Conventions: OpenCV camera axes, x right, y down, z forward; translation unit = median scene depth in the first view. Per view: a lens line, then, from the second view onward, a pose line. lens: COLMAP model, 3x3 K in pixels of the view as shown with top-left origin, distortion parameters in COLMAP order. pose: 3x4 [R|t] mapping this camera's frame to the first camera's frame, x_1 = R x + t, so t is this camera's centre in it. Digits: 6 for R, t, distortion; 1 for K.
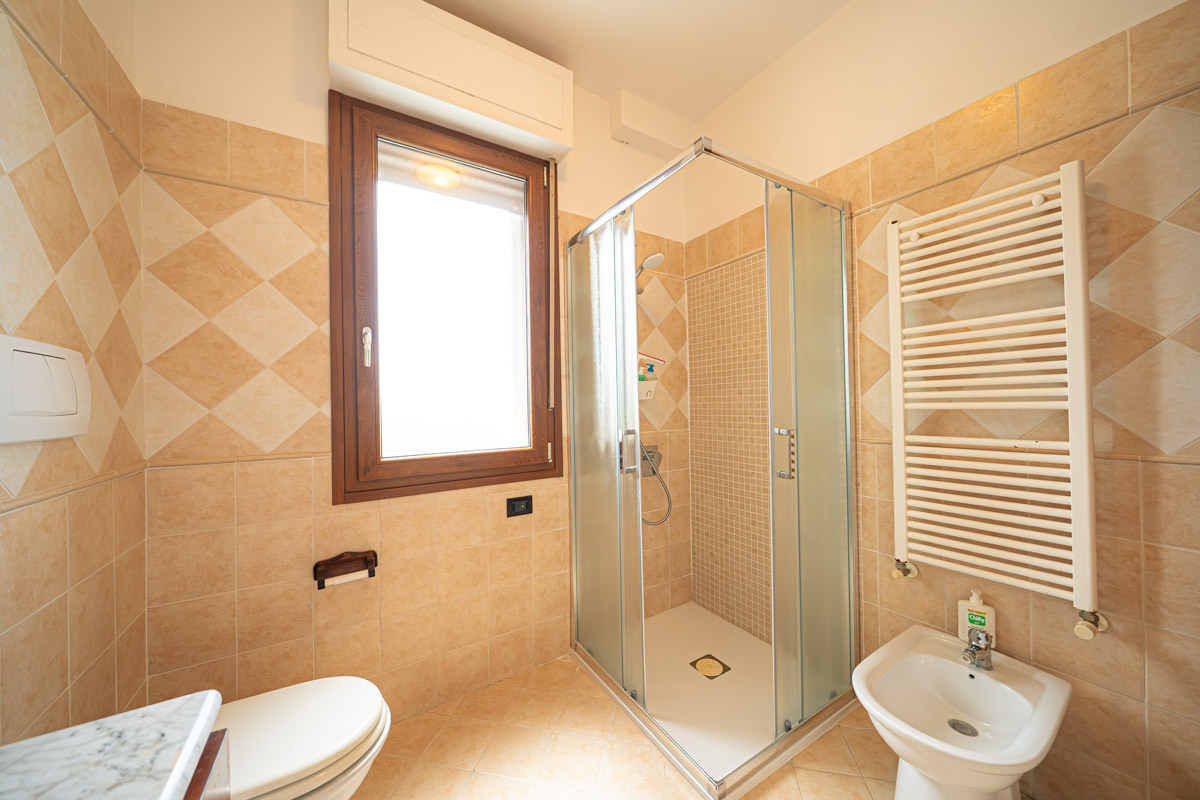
lens RADIAL K [[410.2, 0, 600.0], [0, 410.2, 400.0], [0, 0, 1]] dist [-0.008009, 0.000418]
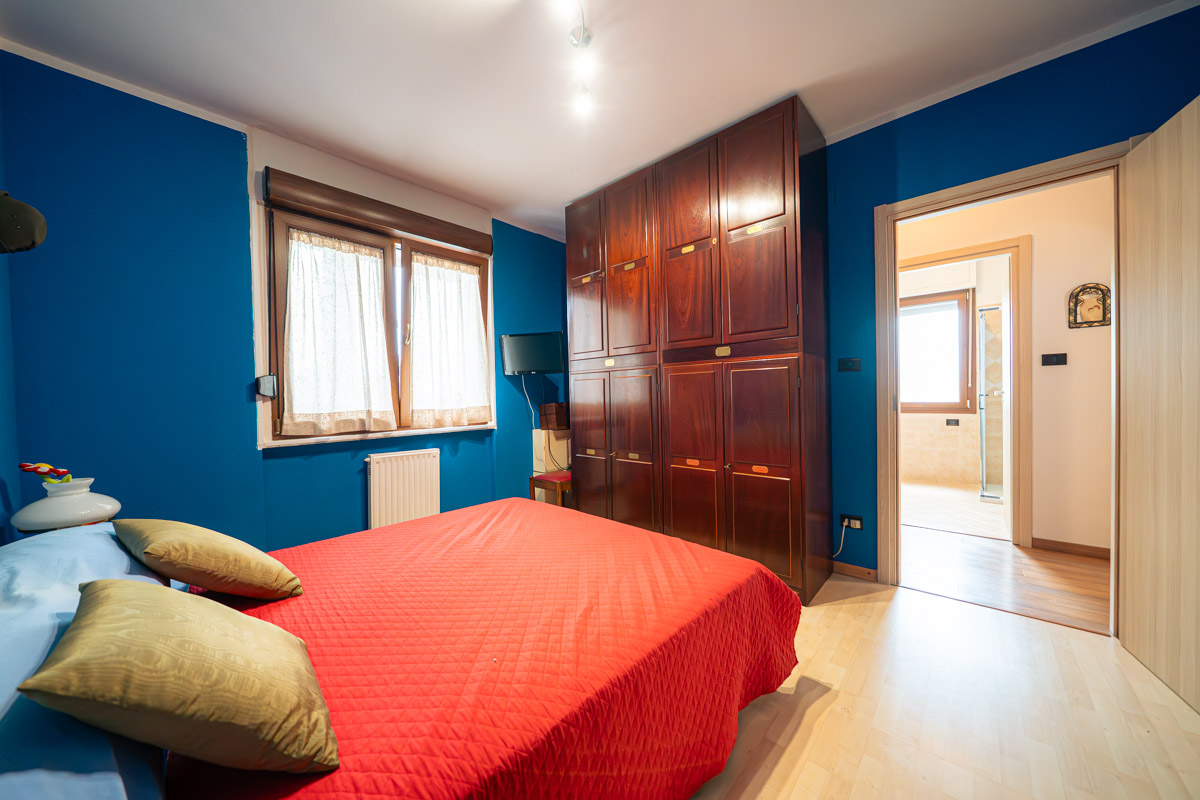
lens RADIAL K [[409.2, 0, 596.1], [0, 409.2, 400.8], [0, 0, 1]] dist [-0.010767, 0.001623]
pose [[0.250527, 0.024749, -0.967793, 2.430680], [0.027219, 0.999098, 0.032595, -0.052950], [0.967727, -0.034508, 0.249627, -2.628657]]
